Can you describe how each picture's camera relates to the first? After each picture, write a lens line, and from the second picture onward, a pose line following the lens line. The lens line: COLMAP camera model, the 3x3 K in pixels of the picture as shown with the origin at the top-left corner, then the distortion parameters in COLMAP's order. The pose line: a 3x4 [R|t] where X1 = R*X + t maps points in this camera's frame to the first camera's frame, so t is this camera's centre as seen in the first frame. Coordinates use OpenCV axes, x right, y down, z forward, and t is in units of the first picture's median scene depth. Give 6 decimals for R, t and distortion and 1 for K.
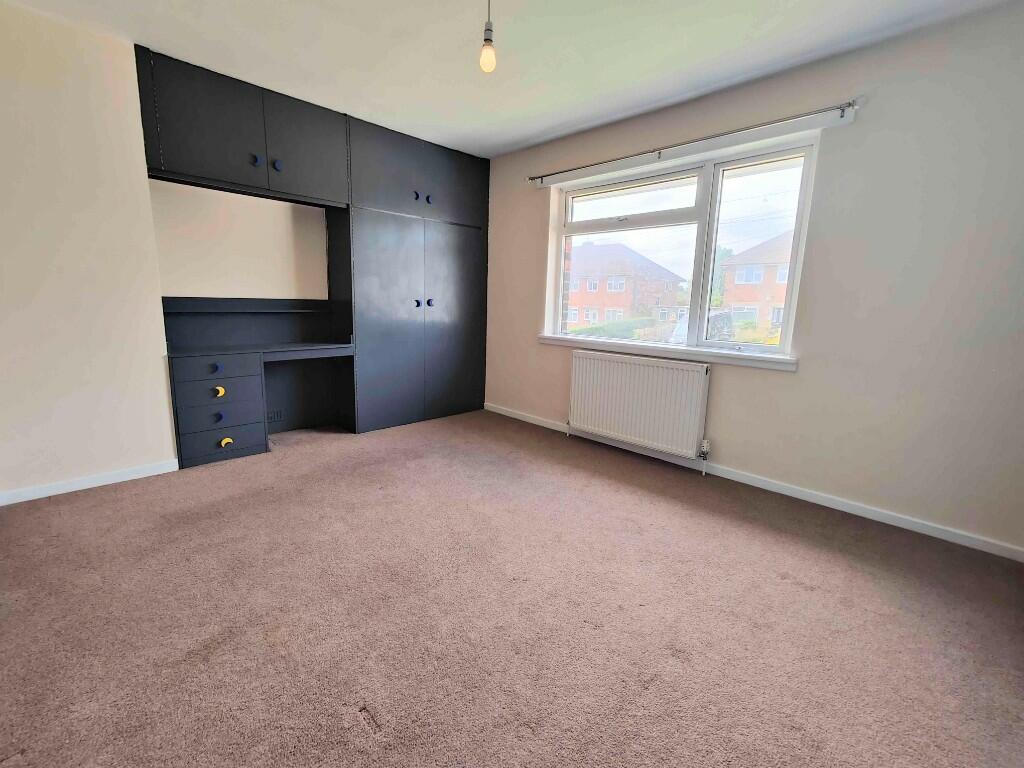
lens RADIAL K [[449.8, 0, 514.1], [0, 449.8, 388.1], [0, 0, 1]] dist [-0.001400, 0.000466]
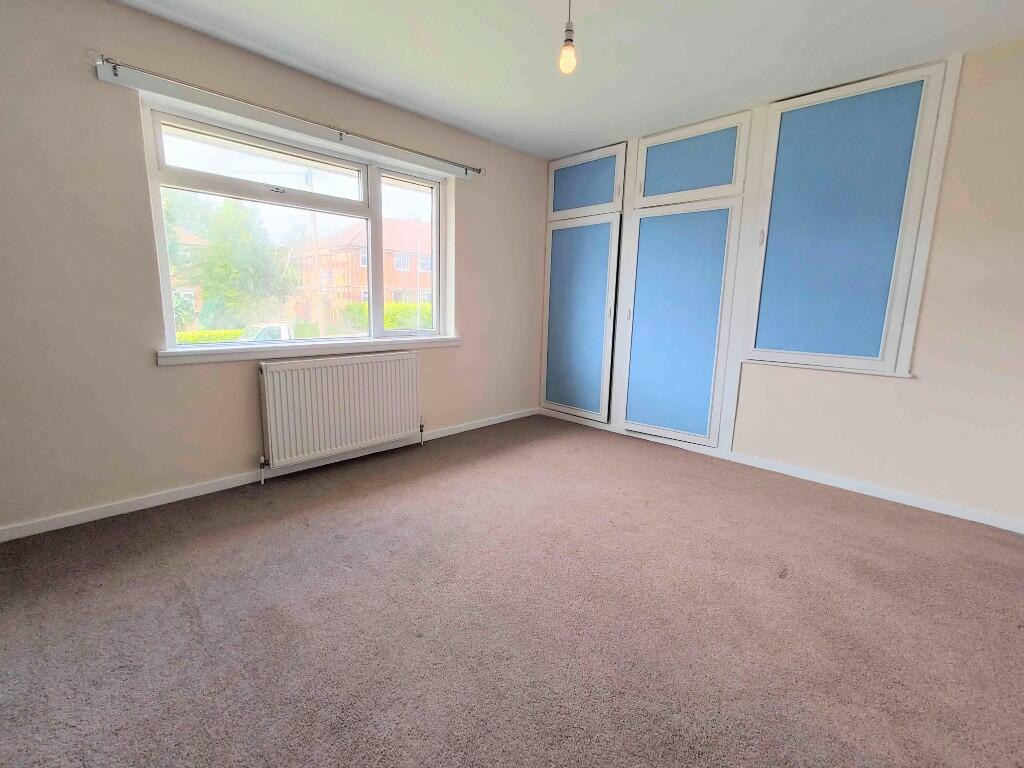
lens RADIAL K [[449.8, 0, 515.7], [0, 449.8, 383.7], [0, 0, 1]] dist [-0.001400, 0.000466]
pose [[-0.015058, -0.206695, 0.978290, -0.674513], [0.163816, 0.964670, 0.206339, -0.156911], [-0.986376, 0.163366, 0.019334, 0.695002]]
